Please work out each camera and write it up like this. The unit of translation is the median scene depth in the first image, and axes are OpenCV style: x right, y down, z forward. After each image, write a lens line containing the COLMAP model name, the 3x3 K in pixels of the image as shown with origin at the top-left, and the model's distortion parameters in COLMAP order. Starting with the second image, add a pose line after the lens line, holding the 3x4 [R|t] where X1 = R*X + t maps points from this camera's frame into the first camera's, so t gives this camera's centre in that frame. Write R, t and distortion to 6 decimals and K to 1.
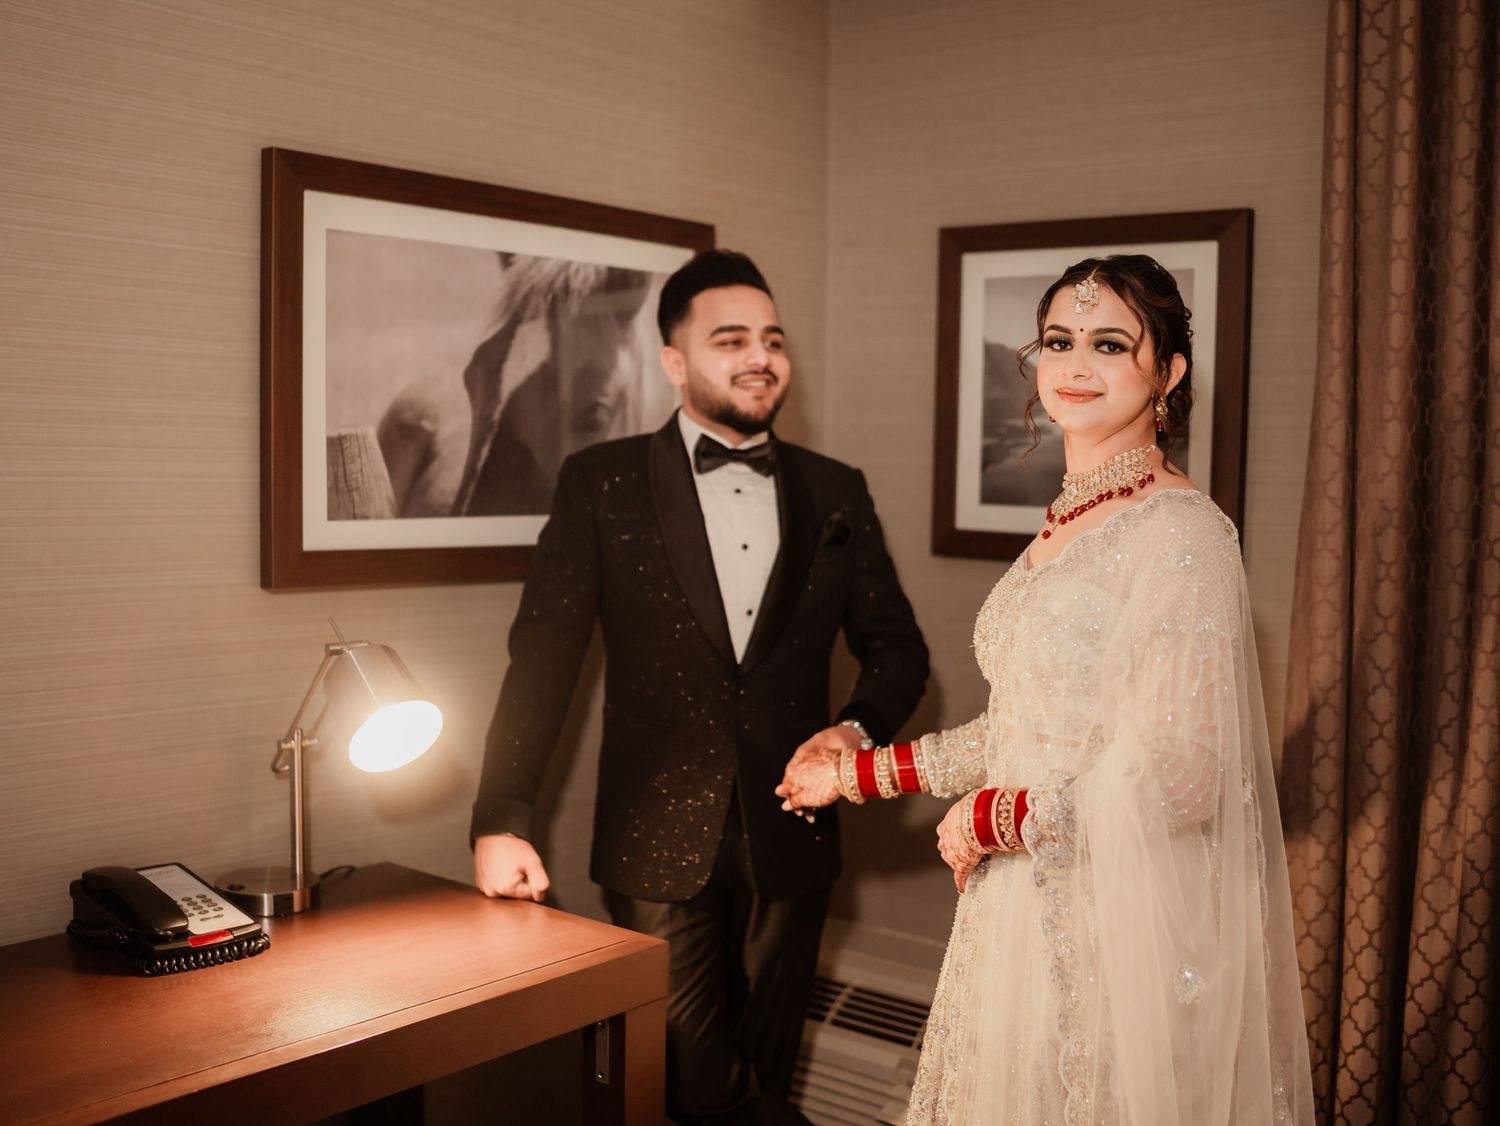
lens RADIAL K [[1669.4, 0, 750.0], [0, 1669.4, 563.0], [0, 0, 1]] dist [-0.164943, 0.201216]
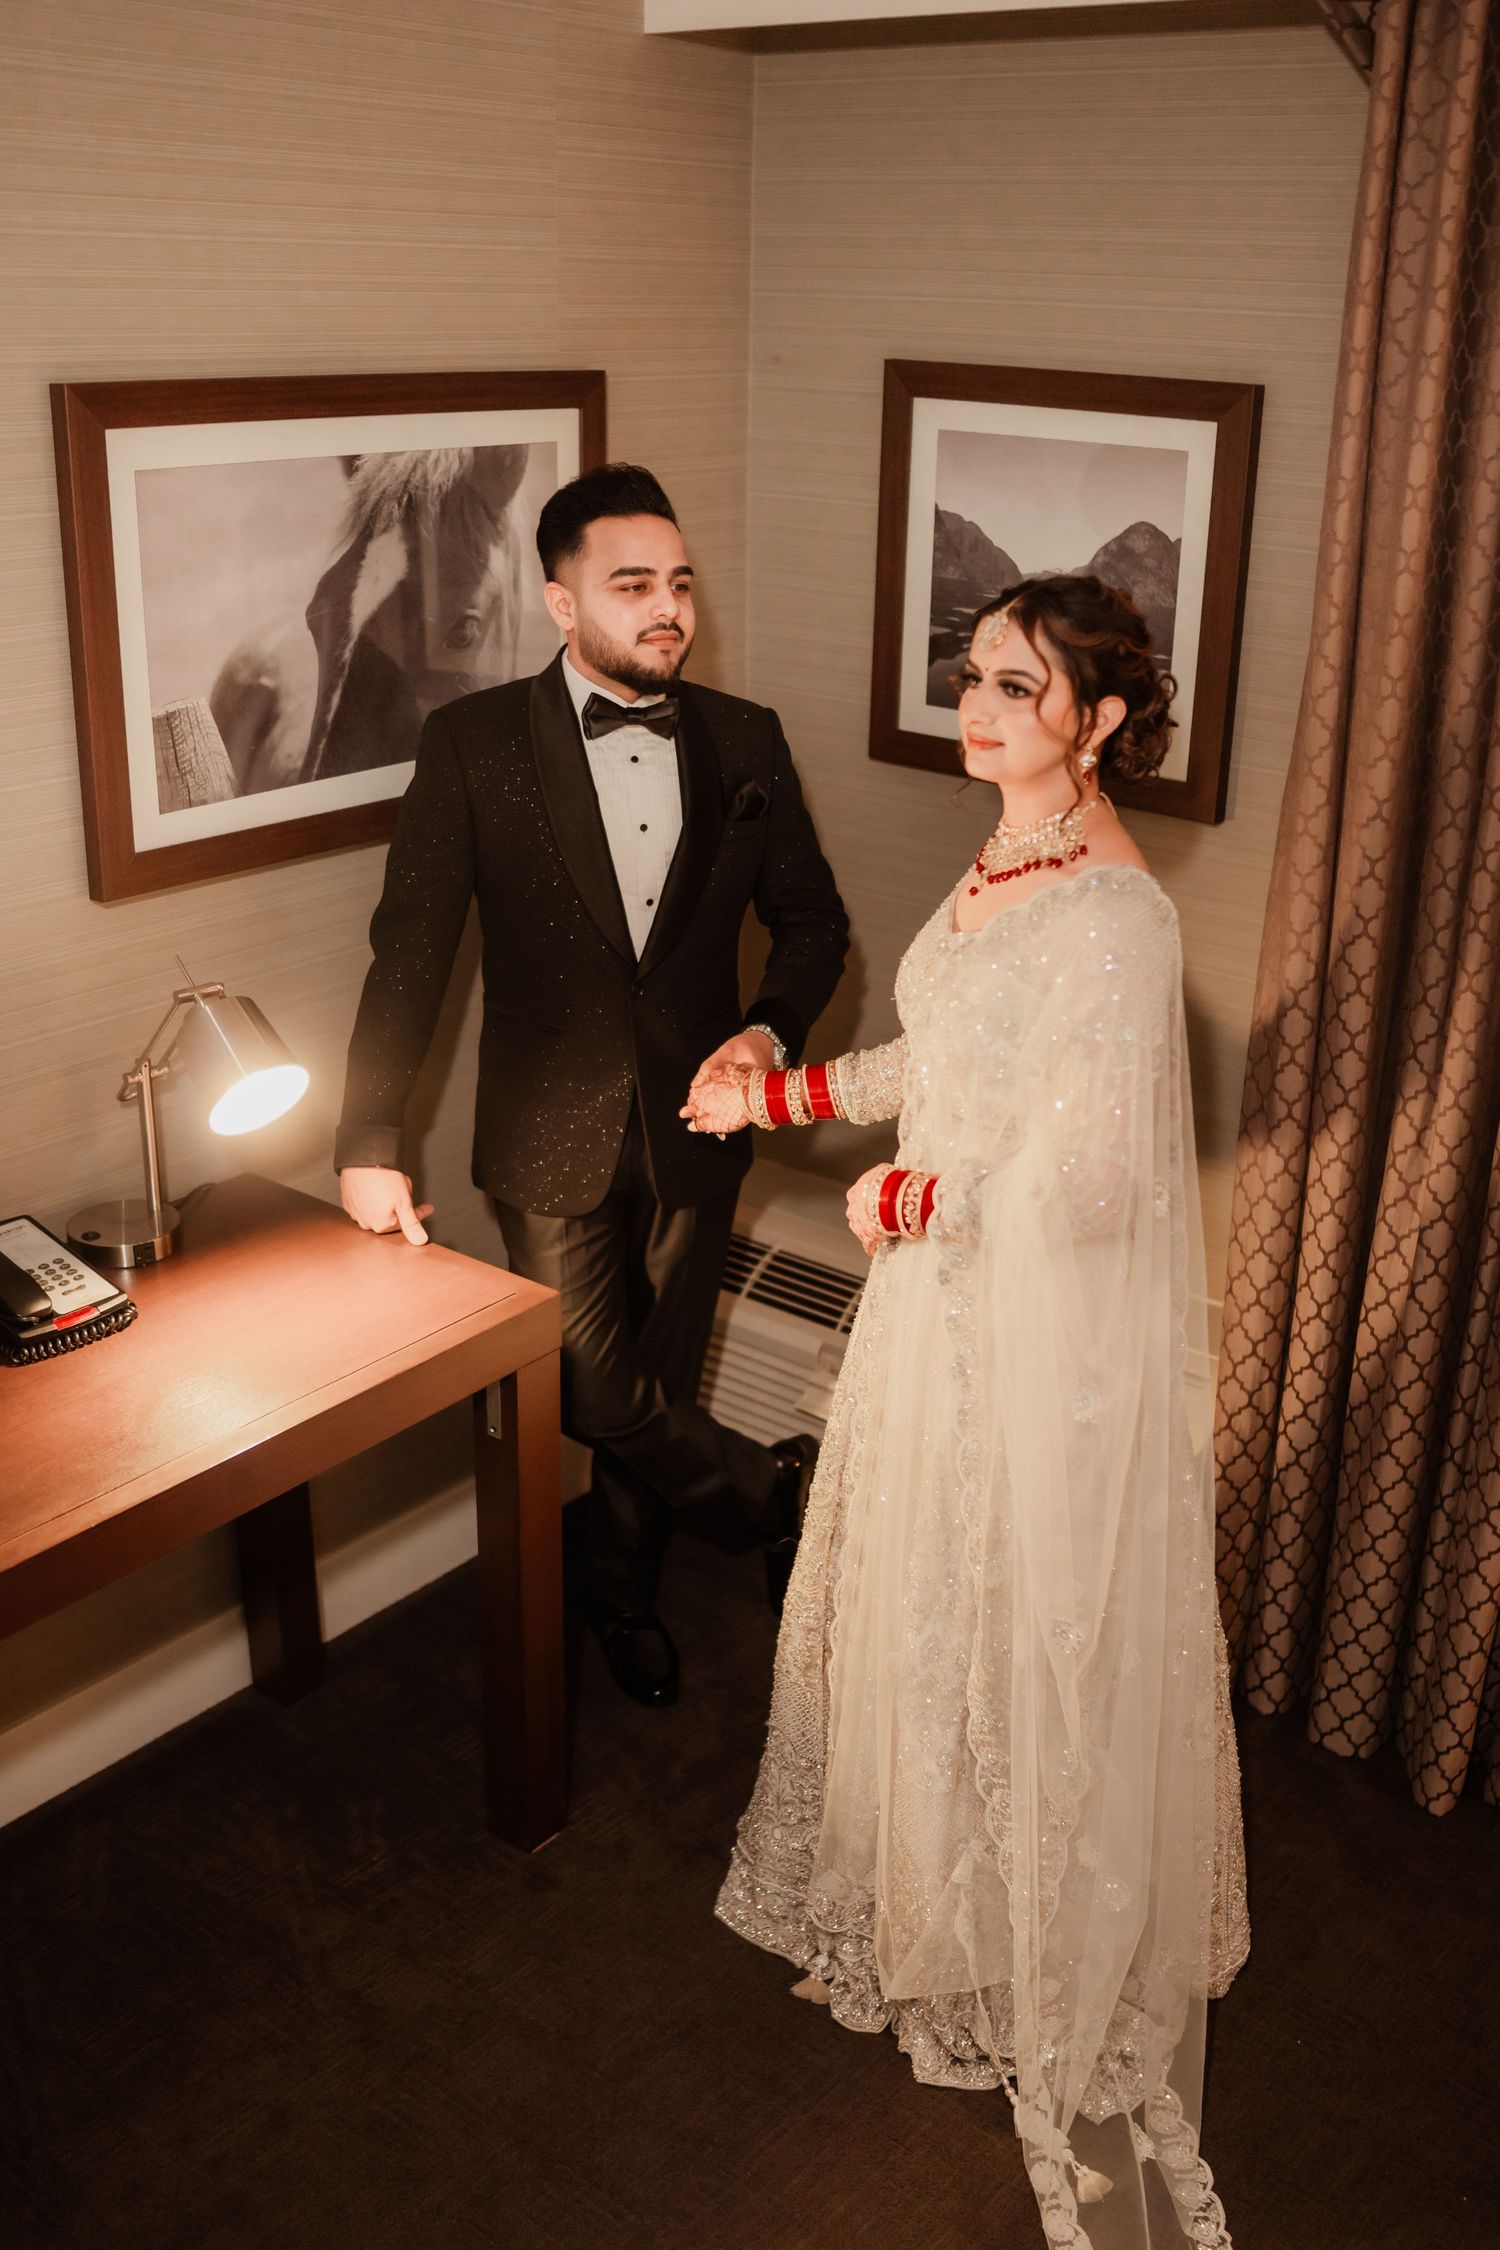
lens RADIAL K [[2207.1, 0, 734.1], [0, 2207.1, 1131.8], [0, 0, 1]] dist [-0.182749, 0.227477]
pose [[0.999648, -0.006913, 0.025603, 0.015426], [-0.000946, 0.955510, 0.294958, -0.202050], [-0.026503, -0.294878, 0.955167, -0.147607]]
